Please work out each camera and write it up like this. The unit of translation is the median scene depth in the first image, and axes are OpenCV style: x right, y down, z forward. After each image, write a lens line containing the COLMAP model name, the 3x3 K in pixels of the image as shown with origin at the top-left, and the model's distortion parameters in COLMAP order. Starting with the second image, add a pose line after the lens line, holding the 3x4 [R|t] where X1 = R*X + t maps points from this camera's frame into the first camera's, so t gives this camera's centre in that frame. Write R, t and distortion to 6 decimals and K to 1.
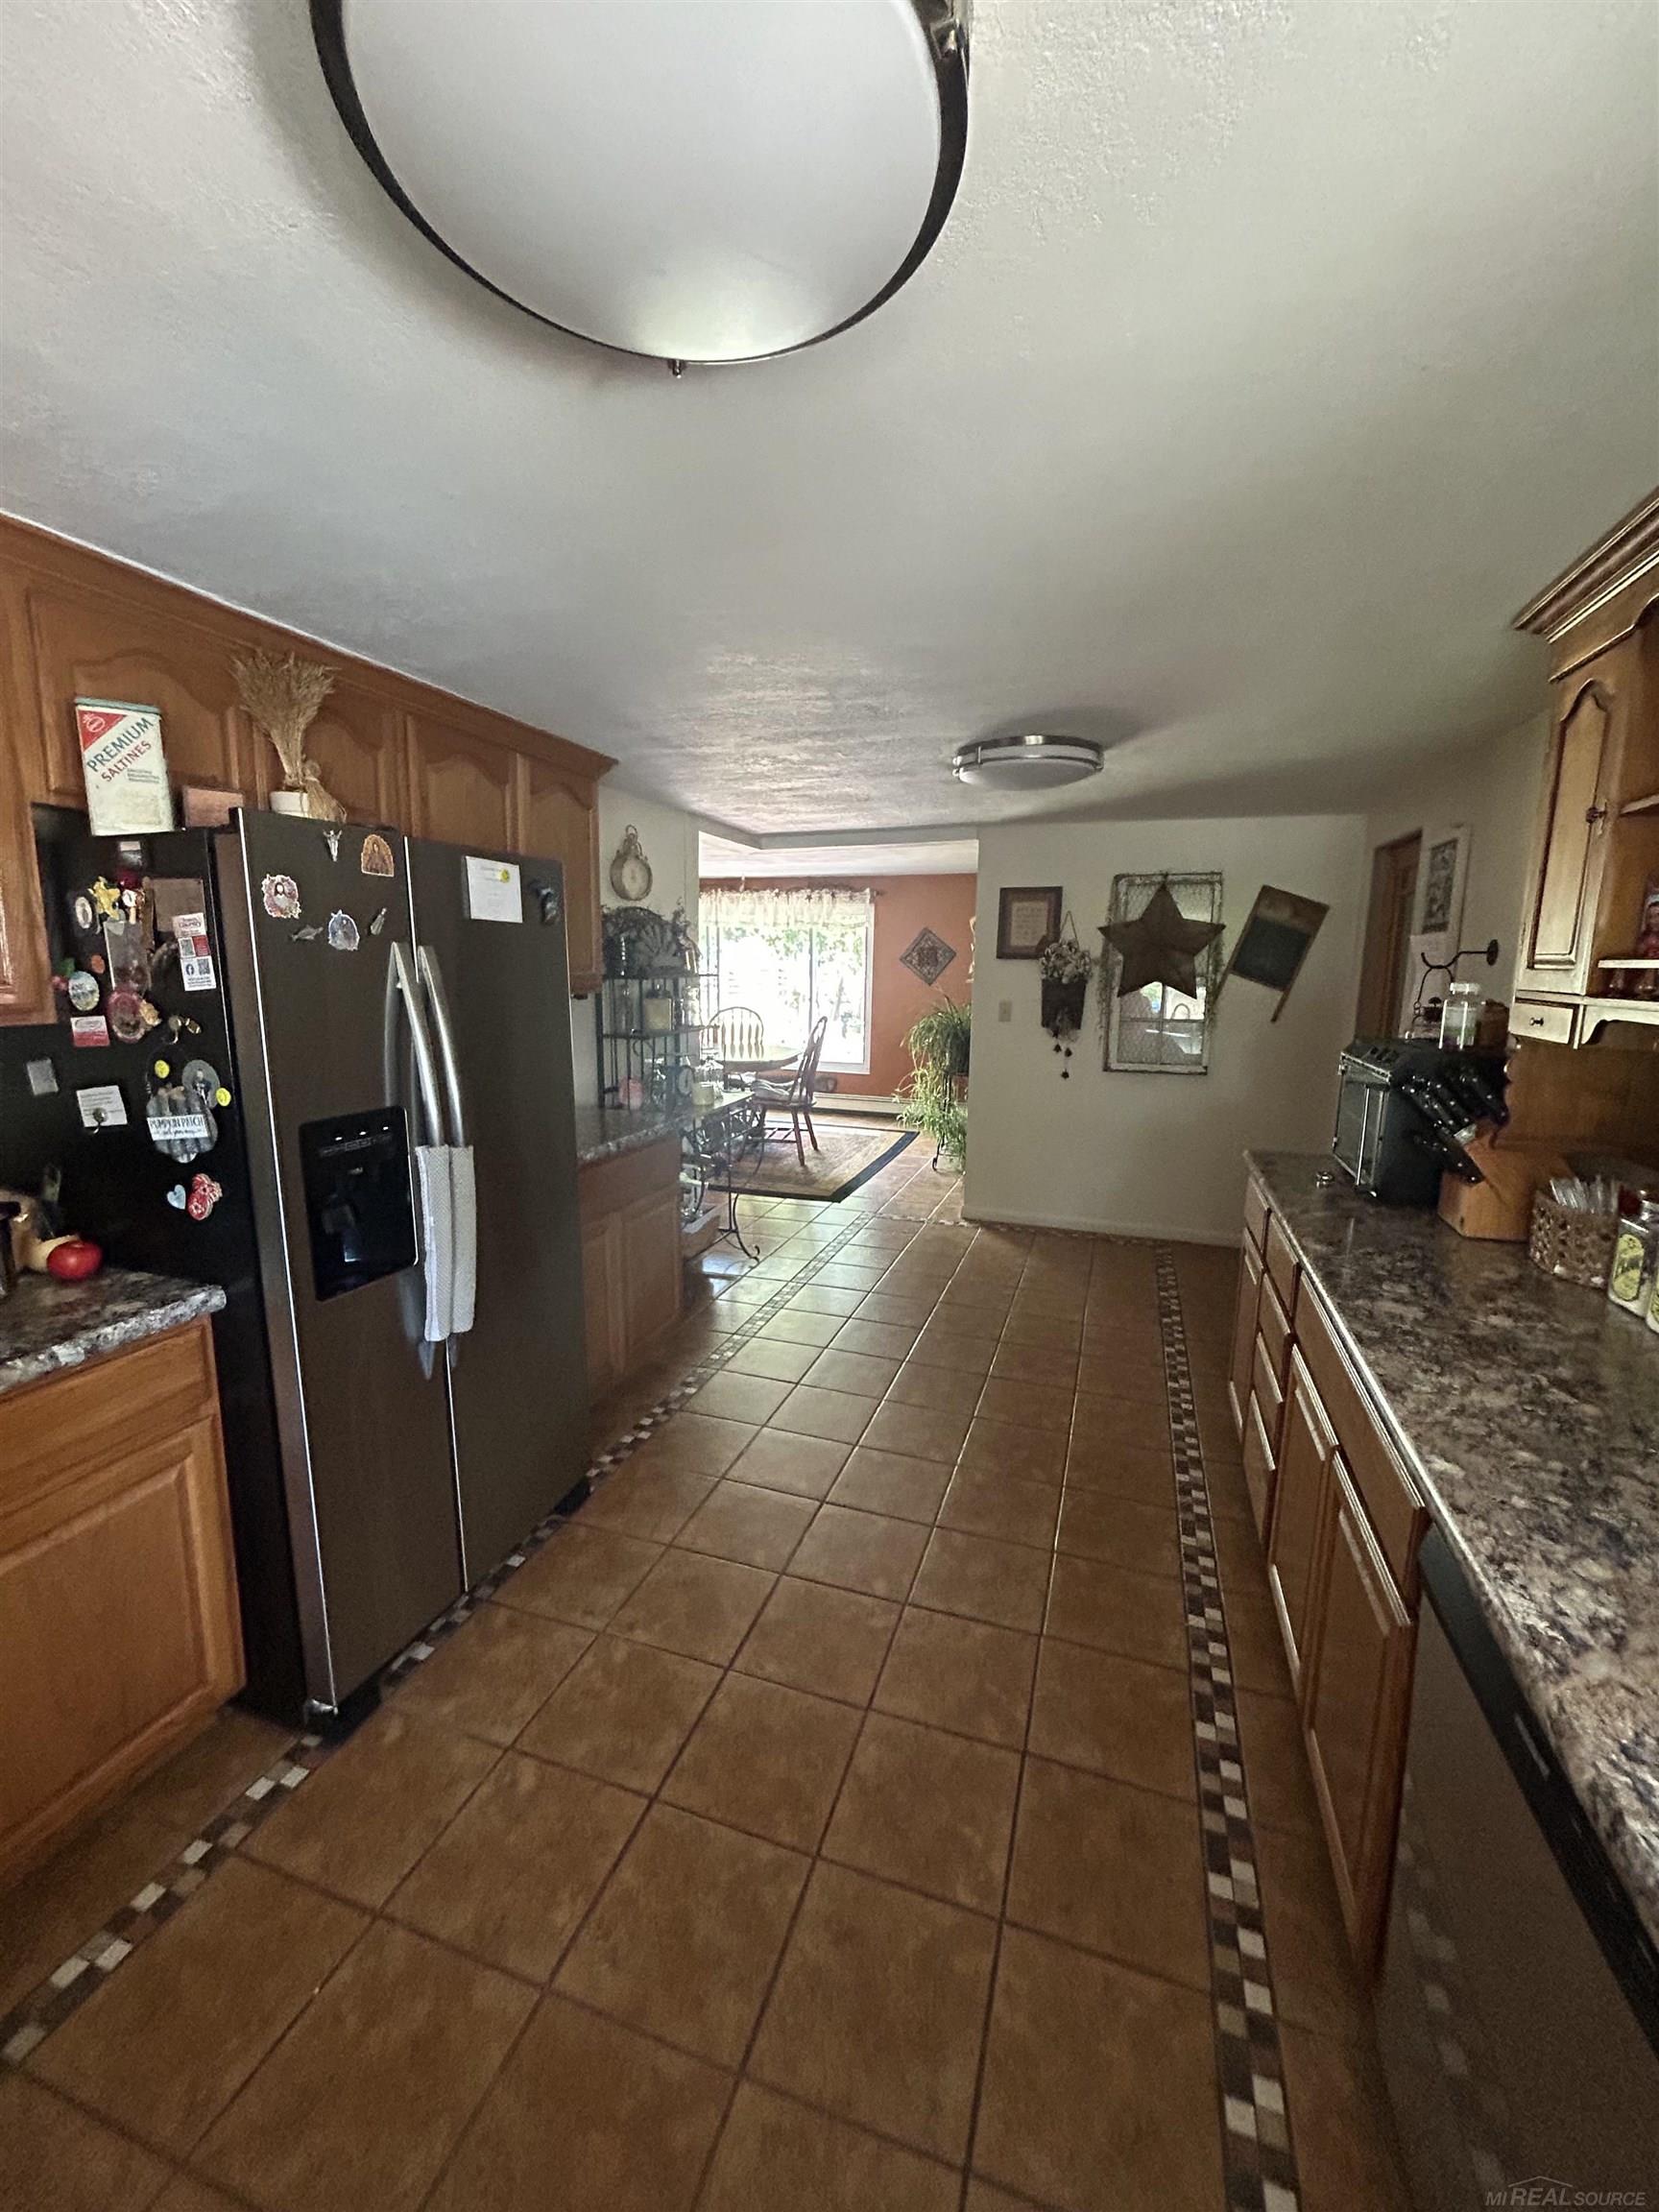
lens RADIAL K [[885.2, 0, 829.5], [0, 885.2, 1106.0], [0, 0, 1]] dist [-0.000179, -0.000054]
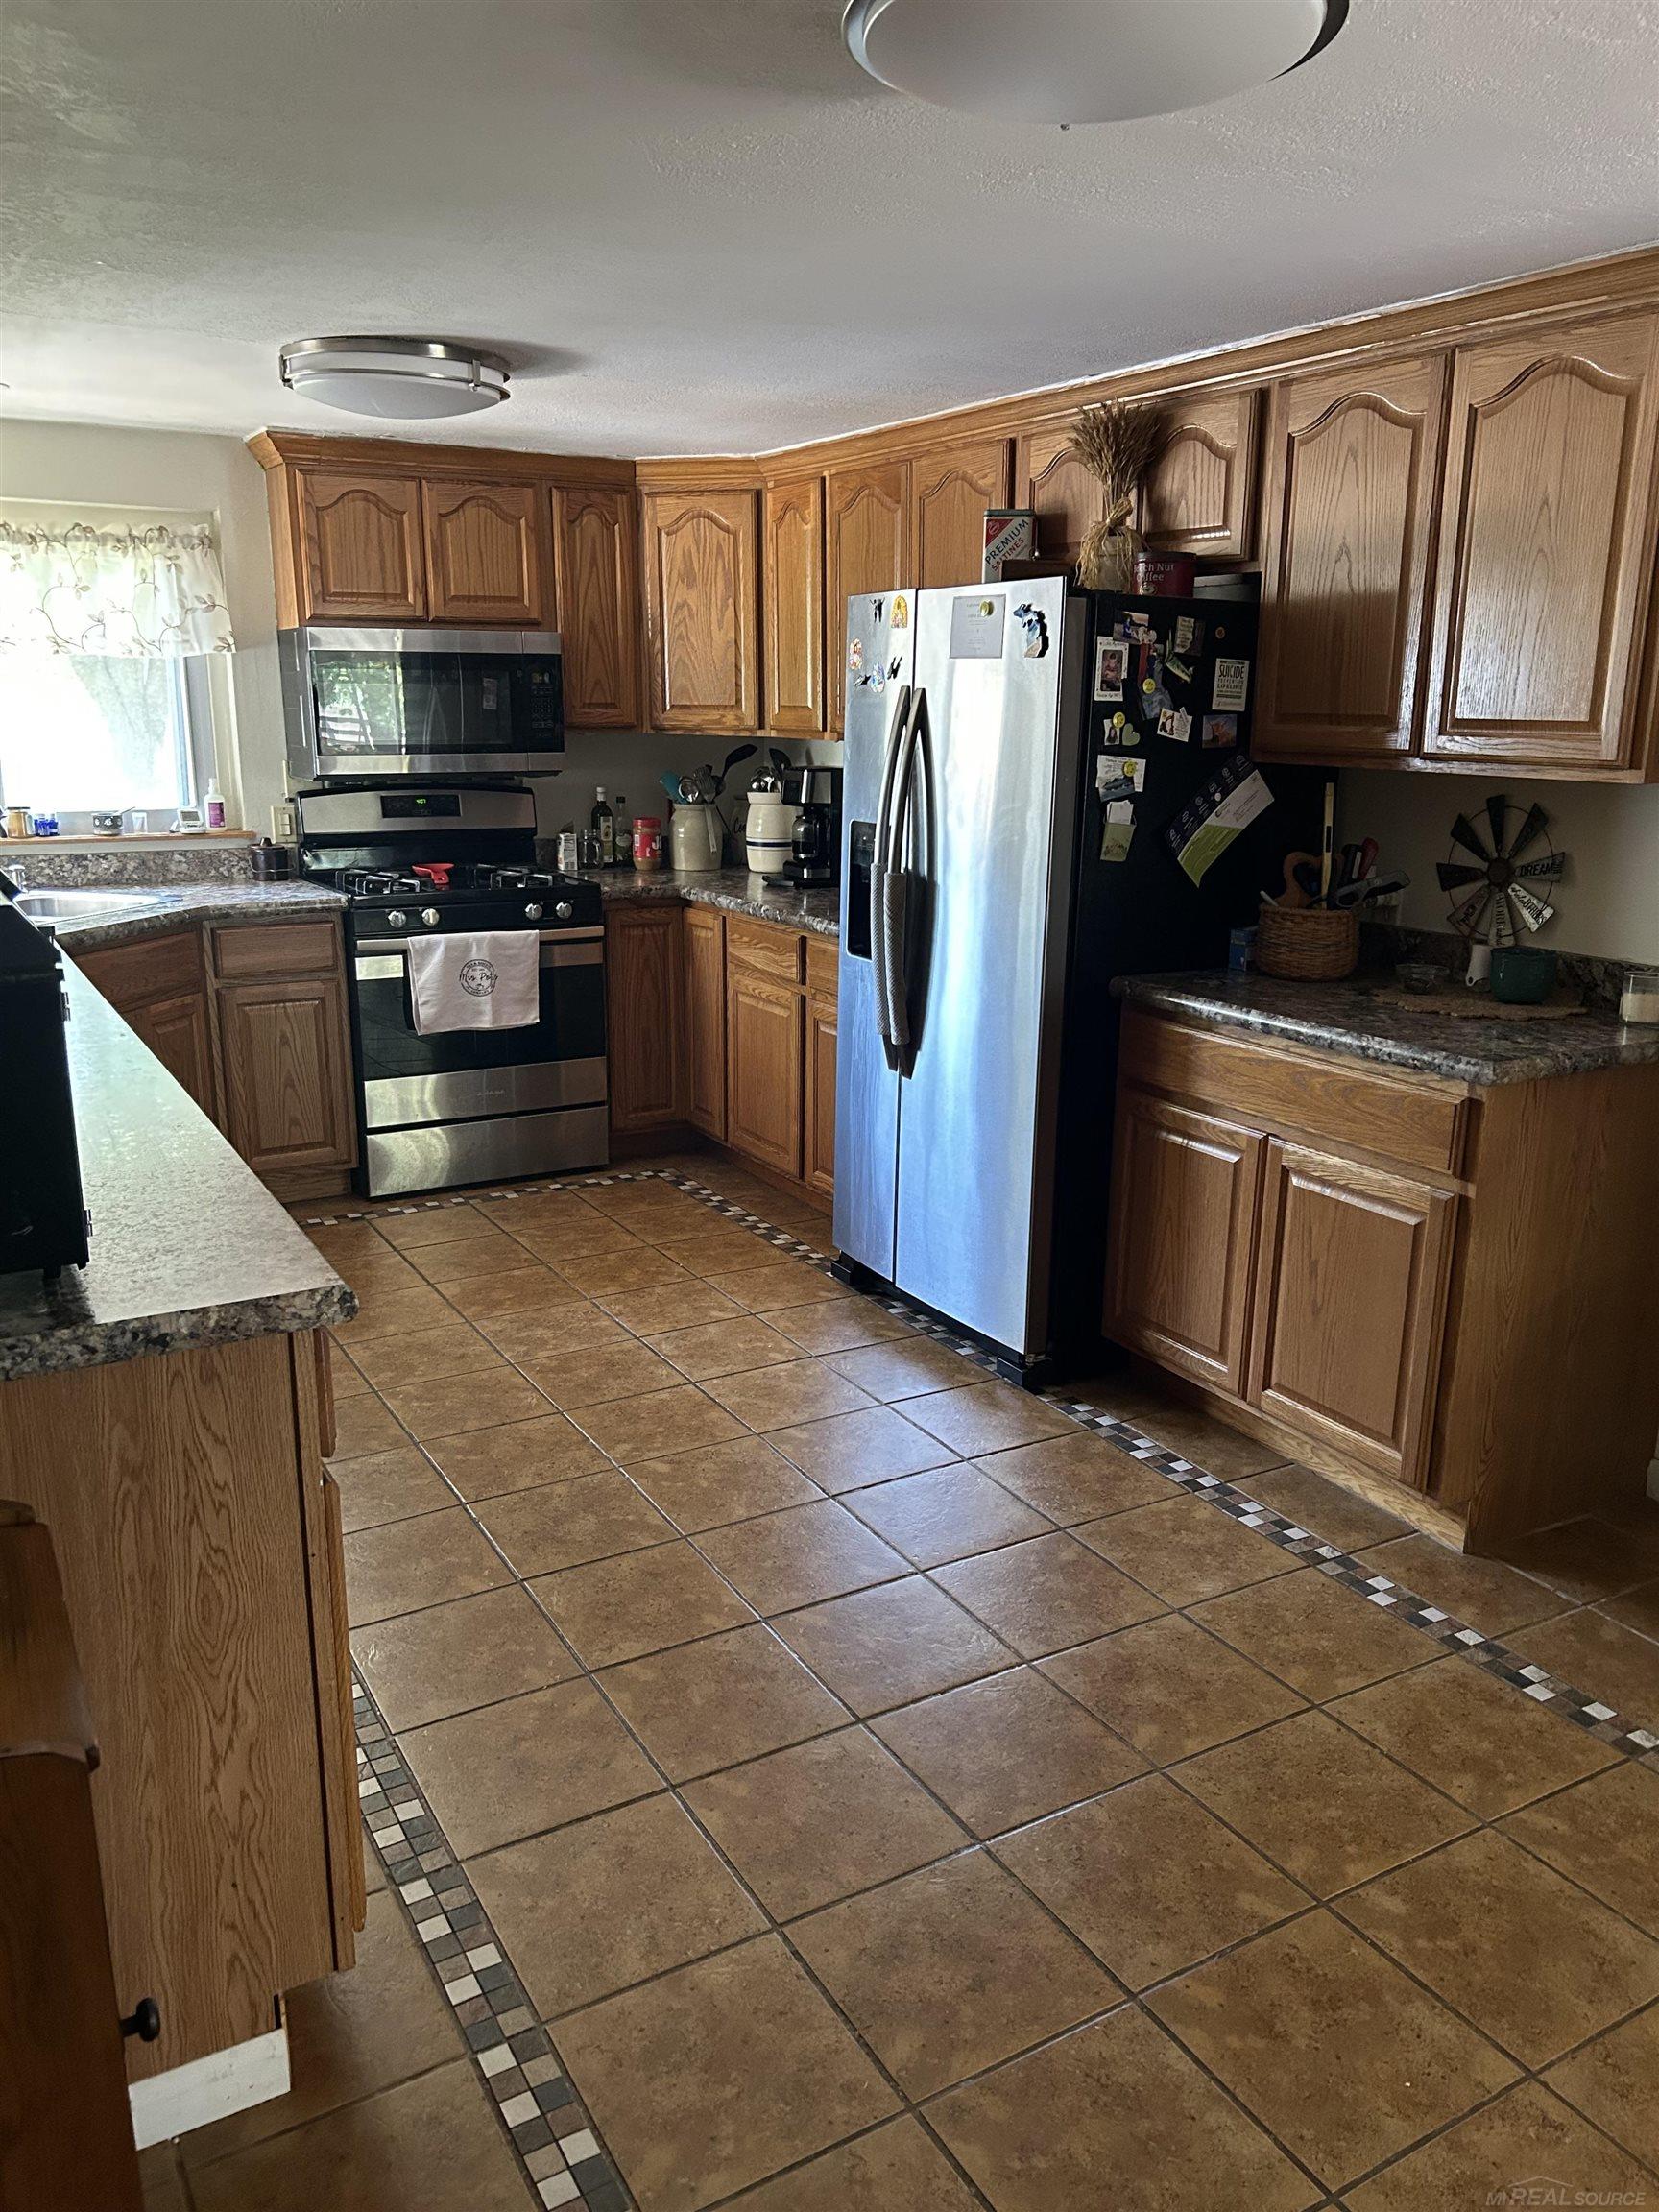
lens RADIAL K [[1637.2, 0, 826.2], [0, 1637.2, 1133.2], [0, 0, 1]] dist [0.076383, -0.156513]
pose [[-0.660544, 0.175426, -0.730005, 1.394648], [-0.140623, 0.926204, 0.349817, -0.413513], [0.737500, 0.333725, -0.587129, 2.626842]]
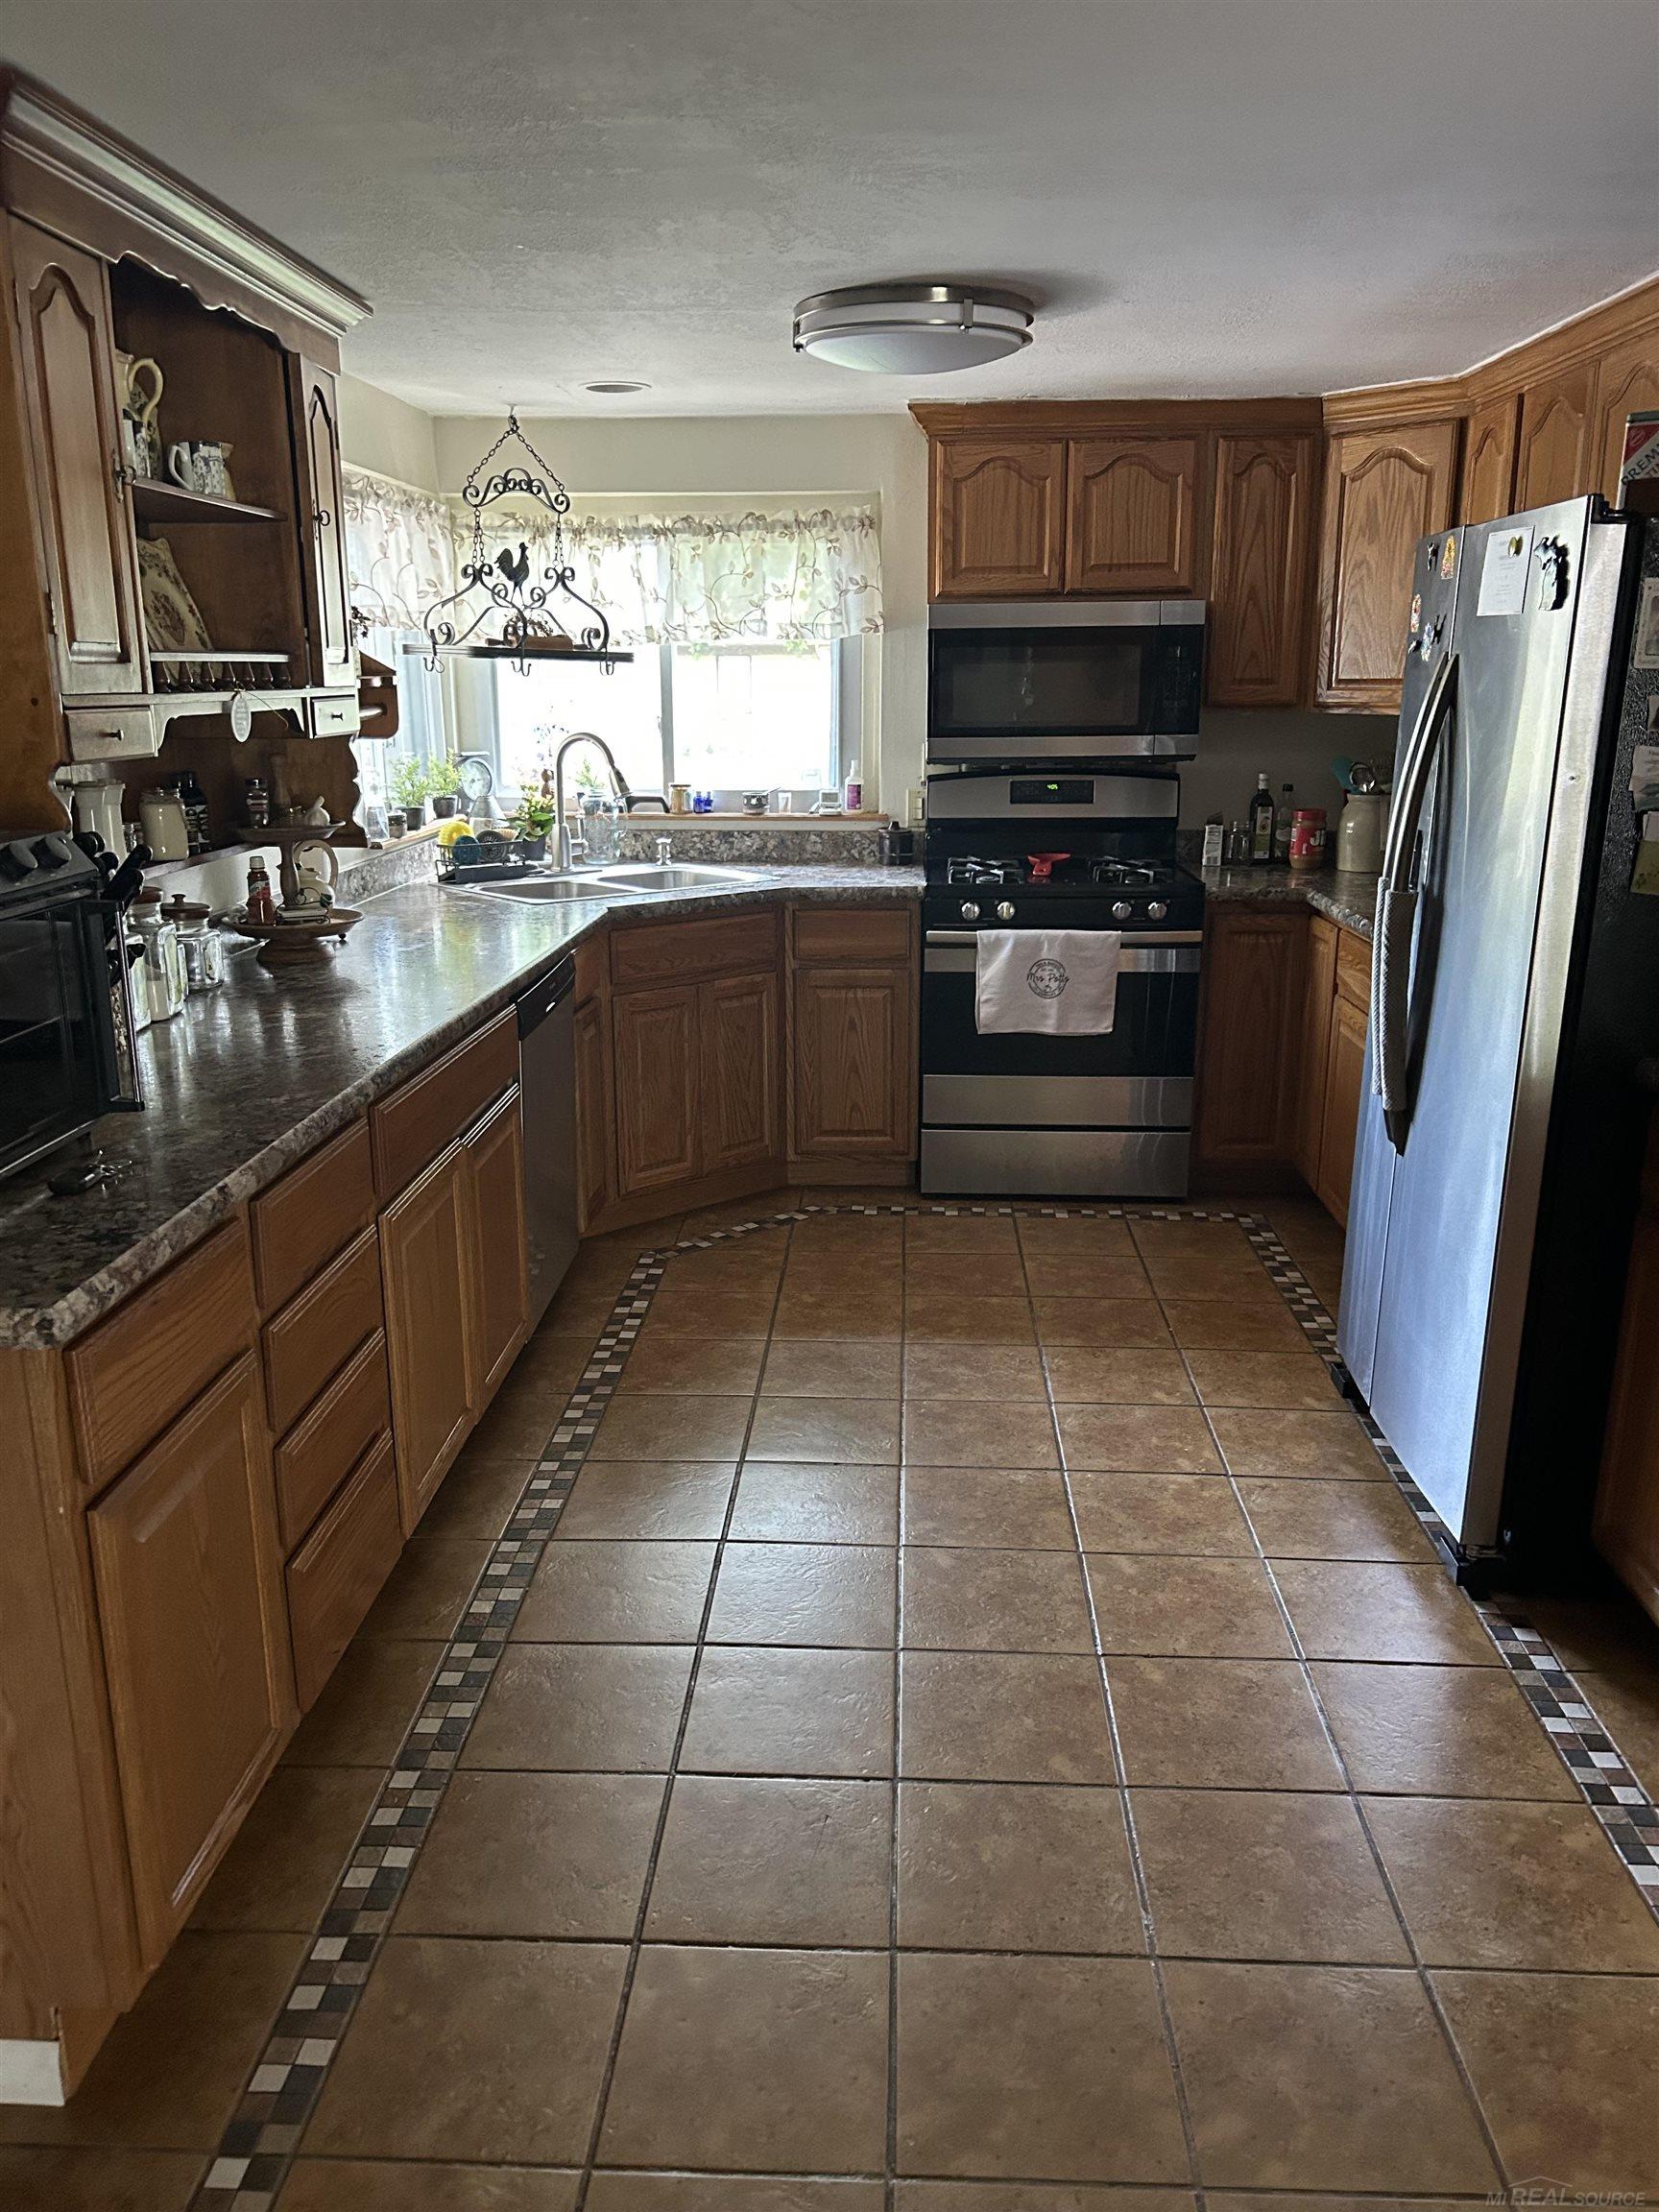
lens RADIAL K [[1637.2, 0, 826.2], [0, 1637.2, 1133.2], [0, 0, 1]] dist [0.076383, -0.156513]
pose [[-0.962231, 0.065956, -0.264124, 0.653474], [-0.052057, 0.907726, 0.416322, -0.440218], [0.267211, 0.414347, -0.870008, 2.738806]]
